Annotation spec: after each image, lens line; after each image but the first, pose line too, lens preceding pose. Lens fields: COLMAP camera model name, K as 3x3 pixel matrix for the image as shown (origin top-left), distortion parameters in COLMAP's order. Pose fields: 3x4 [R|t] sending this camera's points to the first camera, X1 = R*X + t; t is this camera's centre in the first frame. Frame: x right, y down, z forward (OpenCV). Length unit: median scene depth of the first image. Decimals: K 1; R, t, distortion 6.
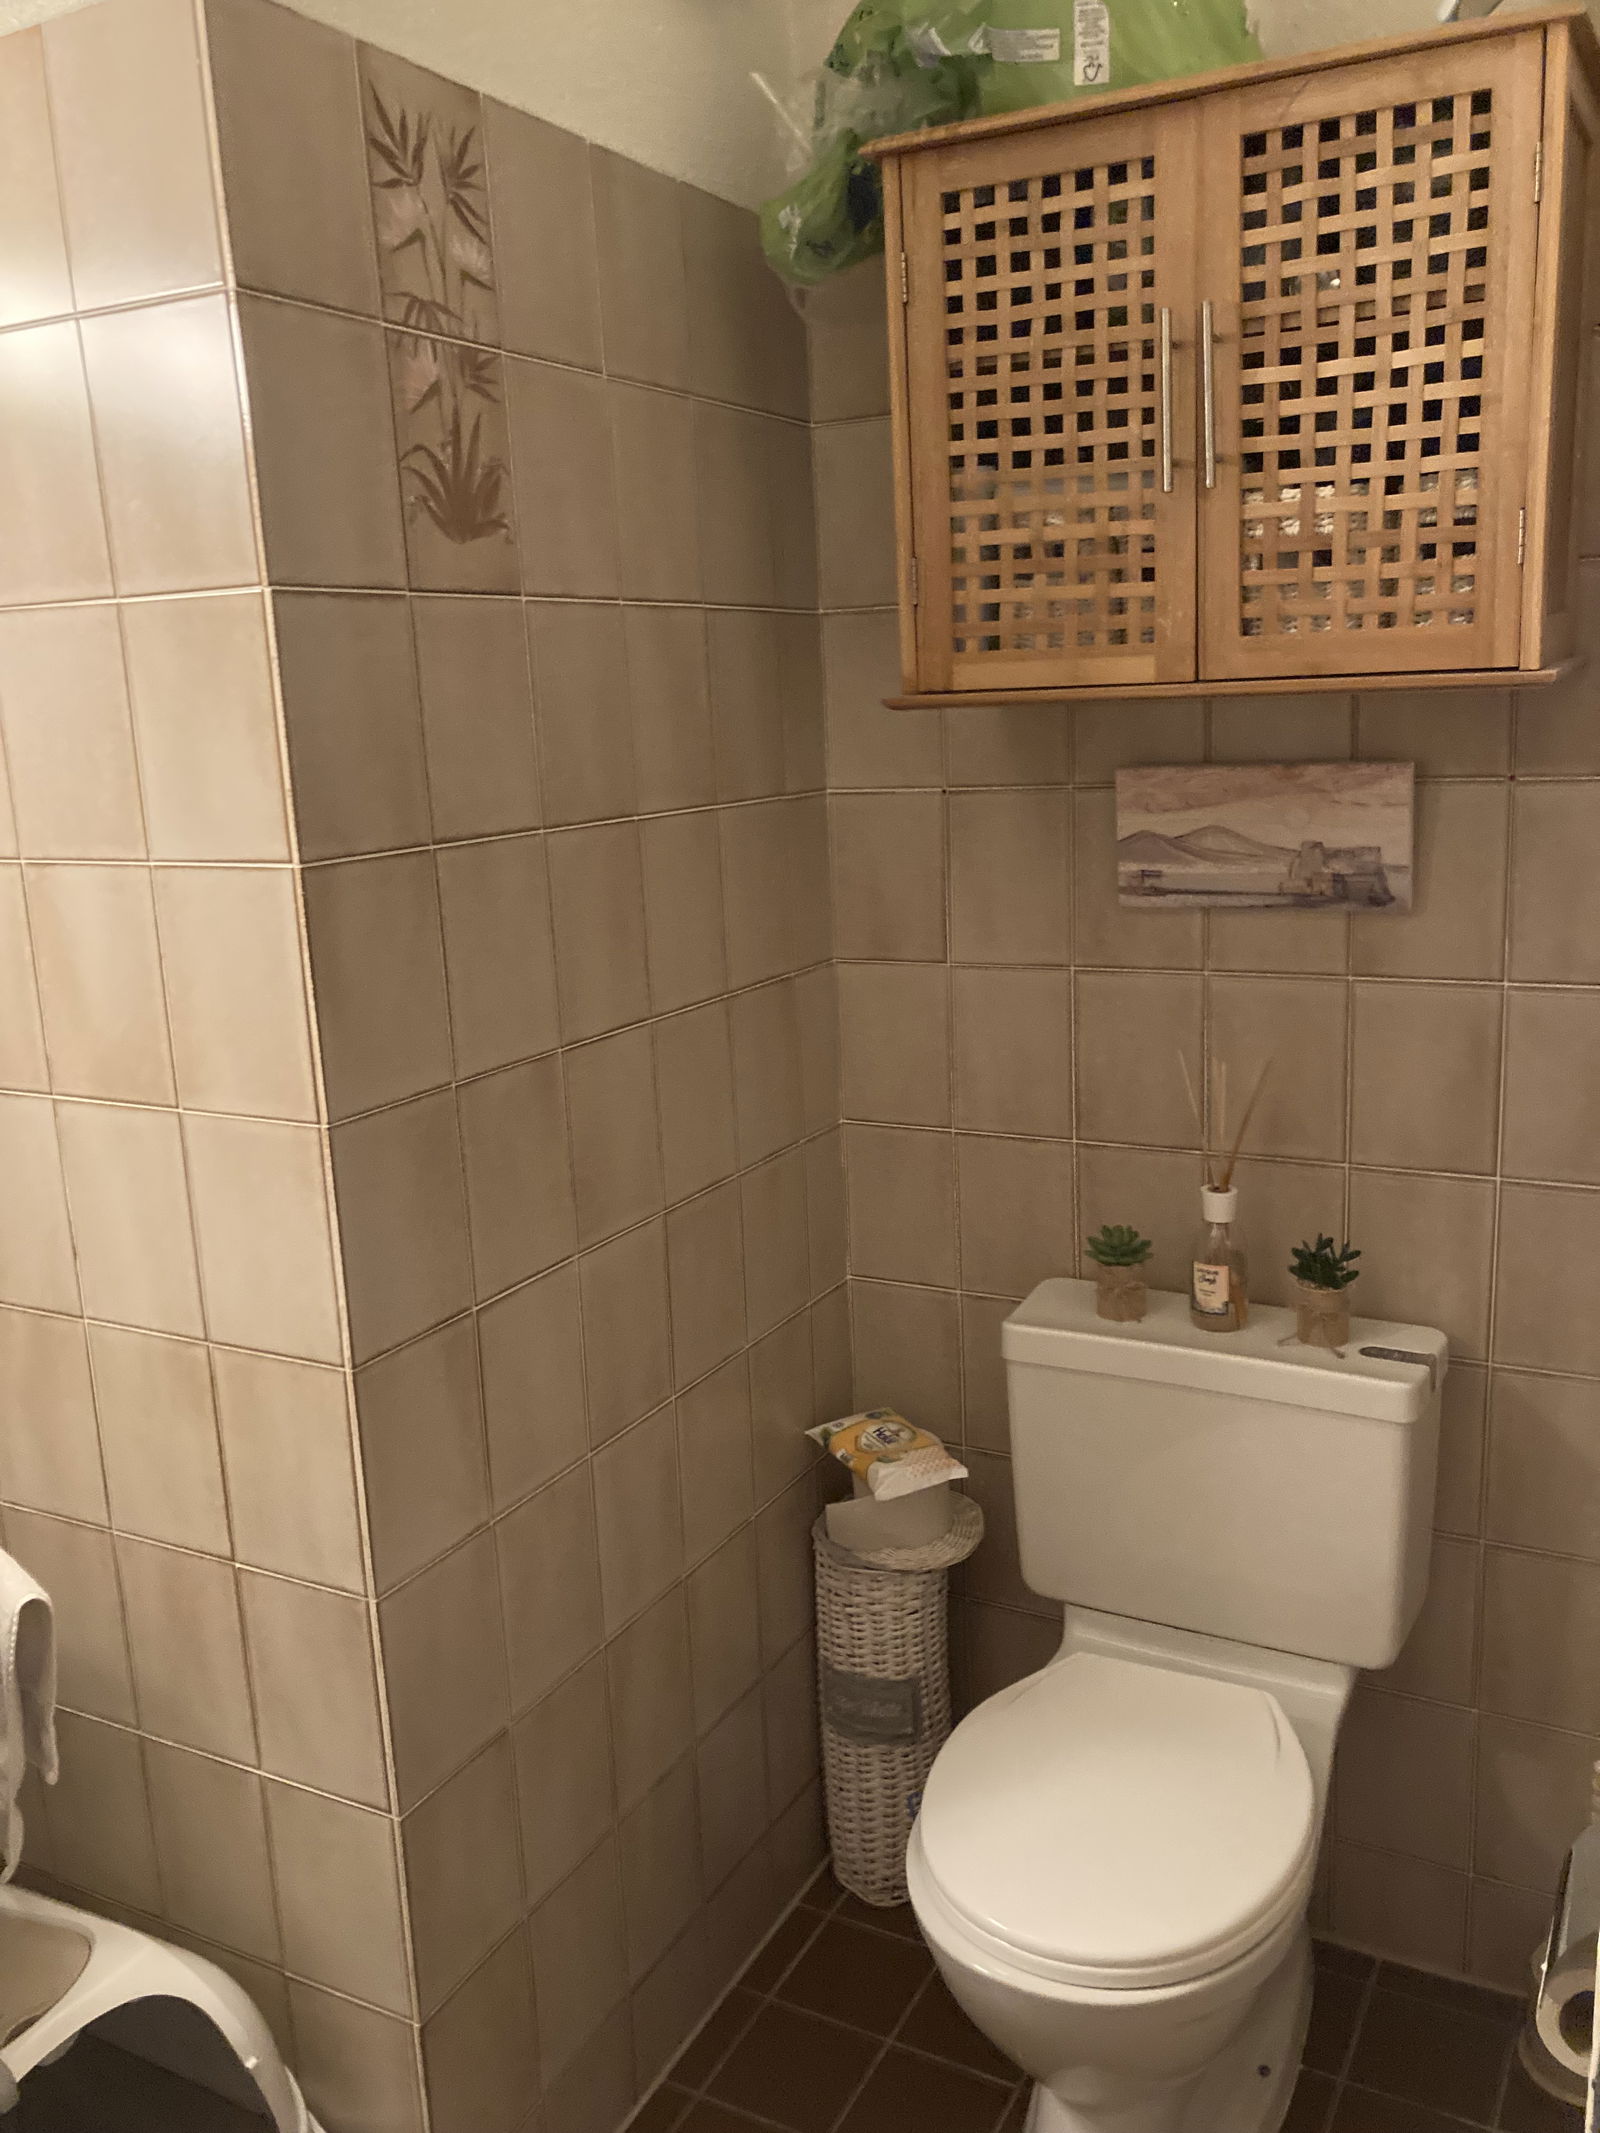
lens RADIAL K [[1719.9, 0, 811.5], [0, 1719.9, 1062.9], [0, 0, 1]] dist [0.021122, -0.026586]
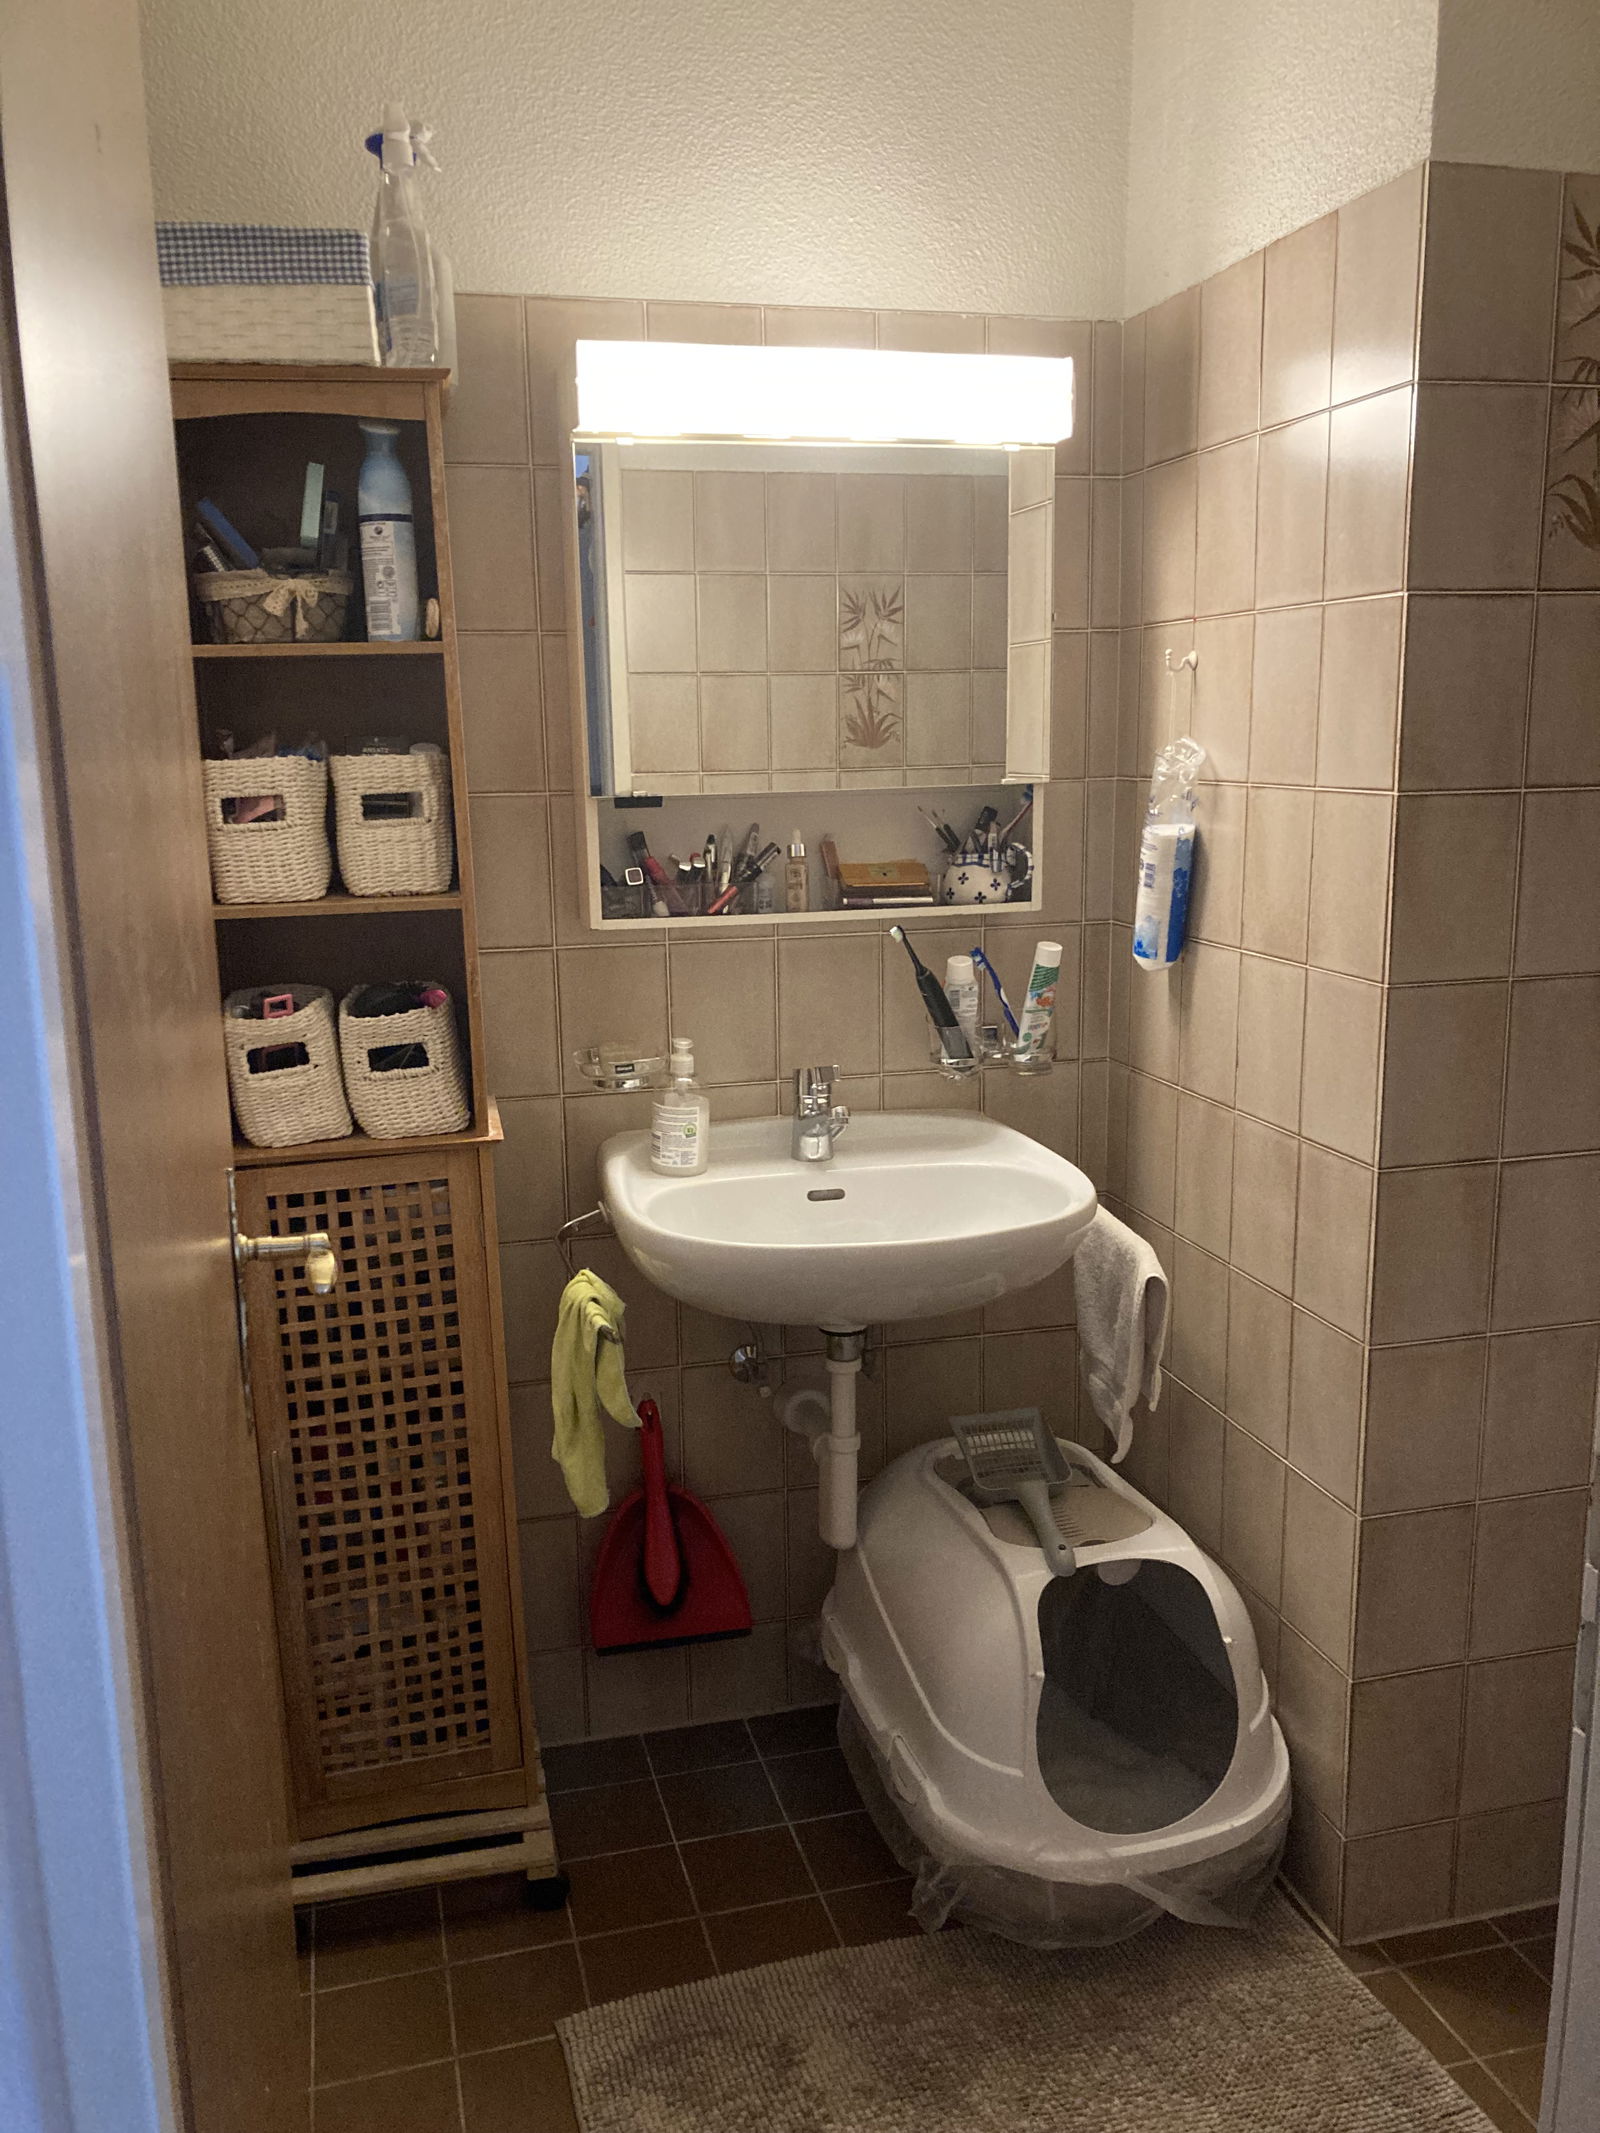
lens RADIAL K [[1719.9, 0, 795.9], [0, 1719.9, 1071.4], [0, 0, 1]] dist [0.021122, -0.026586]
pose [[0.675289, 0.176873, -0.716031, 0.373248], [-0.168333, 0.982157, 0.083856, 0.064021], [0.718087, 0.063905, 0.693014, -0.266726]]
